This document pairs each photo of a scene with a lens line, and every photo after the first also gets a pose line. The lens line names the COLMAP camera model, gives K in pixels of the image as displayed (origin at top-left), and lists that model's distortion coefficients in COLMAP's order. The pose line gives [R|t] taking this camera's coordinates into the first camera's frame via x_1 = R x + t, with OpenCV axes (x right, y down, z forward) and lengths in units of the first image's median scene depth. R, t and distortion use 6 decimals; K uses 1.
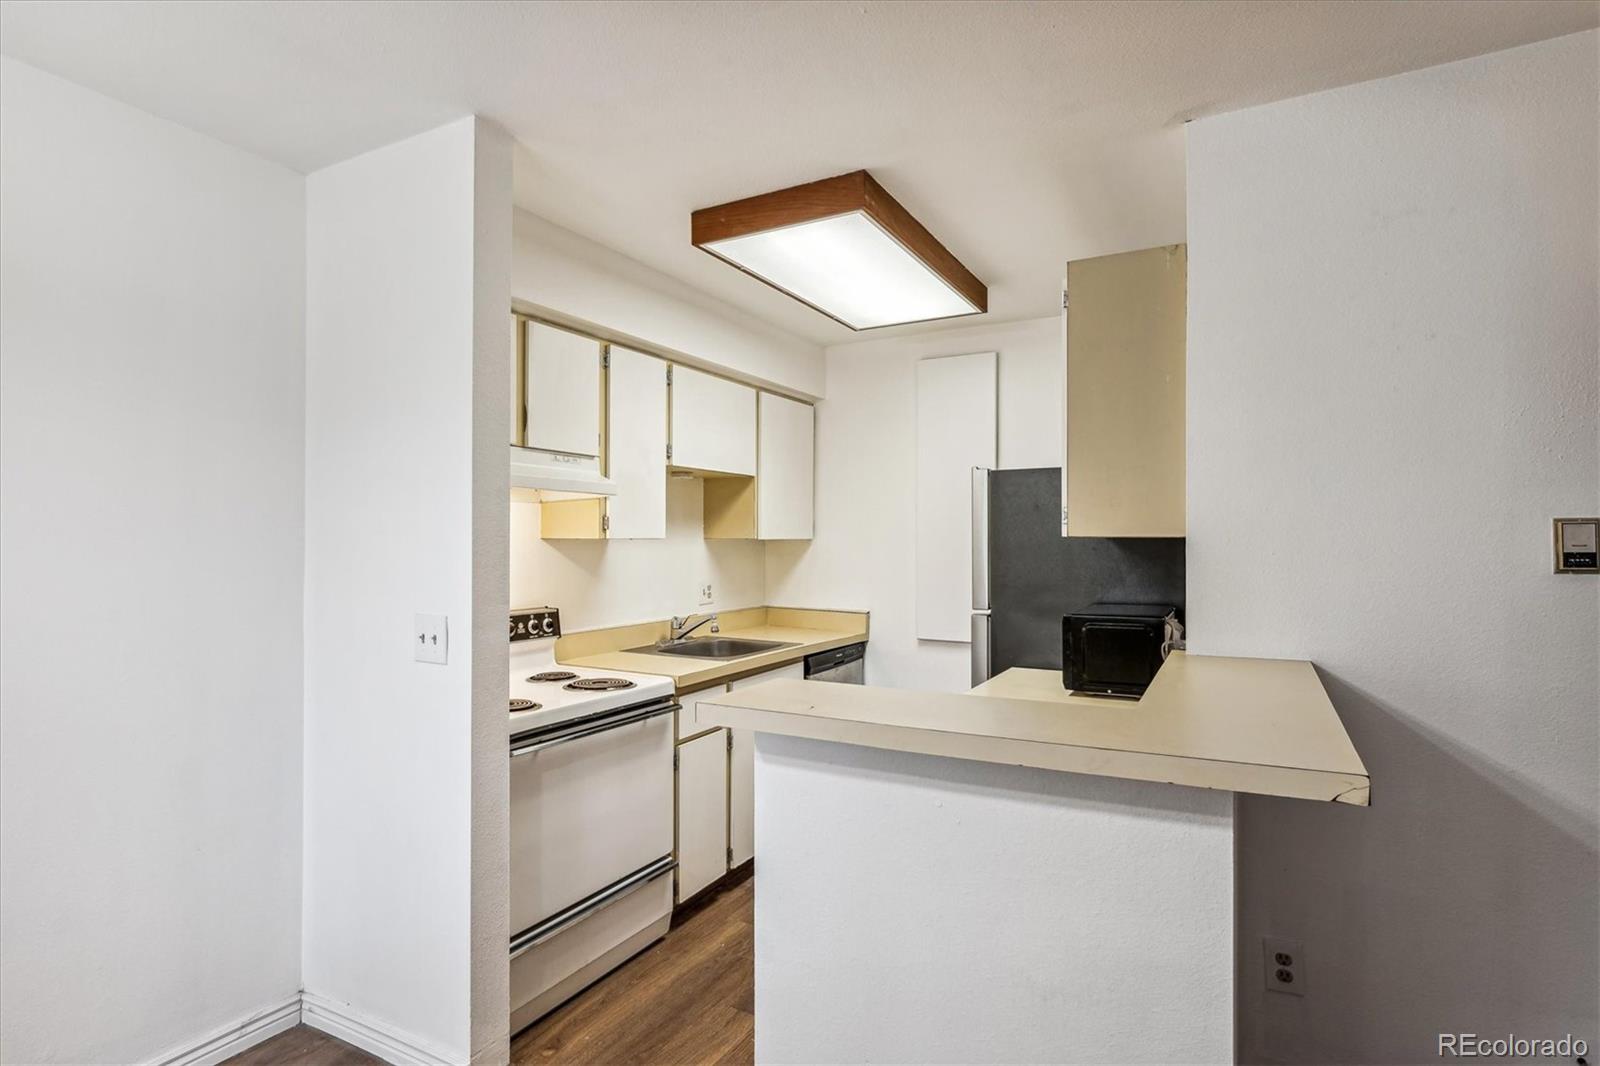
lens RADIAL K [[808.3, 0, 803.1], [0, 808.3, 532.2], [0, 0, 1]] dist [-0.002445, 0.001313]
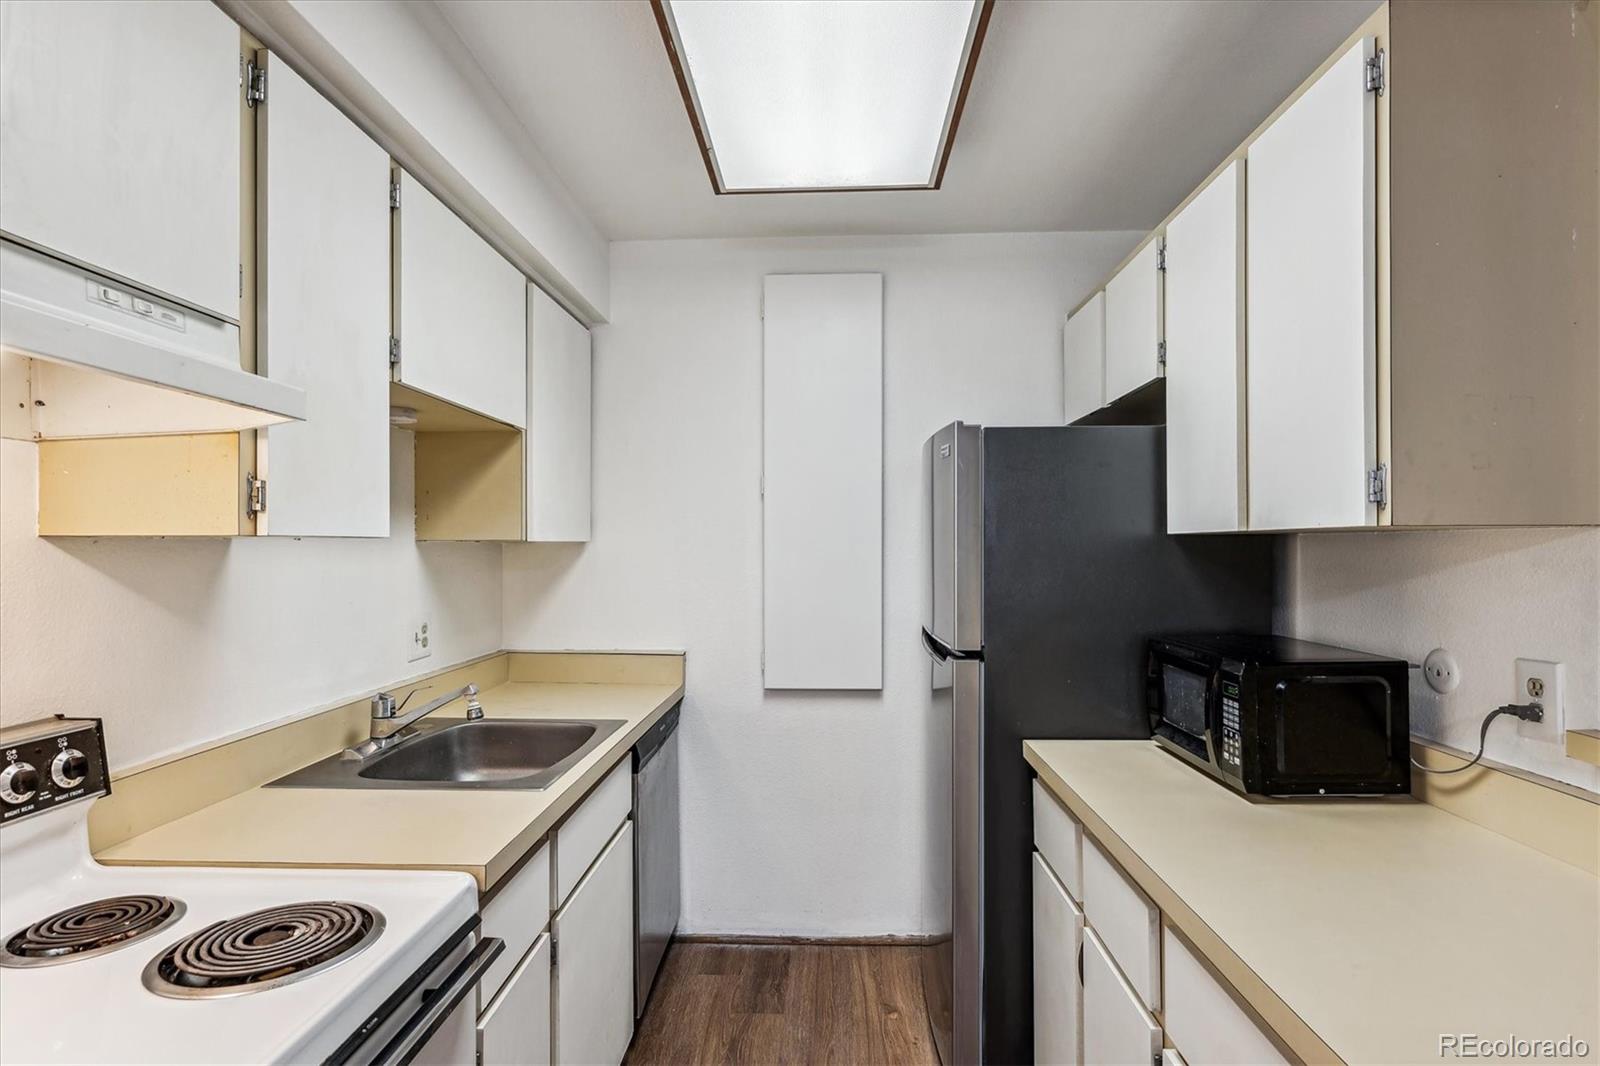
lens RADIAL K [[808.3, 0, 802.6], [0, 808.3, 544.3], [0, 0, 1]] dist [-0.002445, 0.001313]
pose [[0.890612, -0.002311, 0.454758, -0.157438], [-0.000098, 0.999986, 0.005273, 0.008813], [-0.454764, -0.004741, 0.890599, 0.443798]]
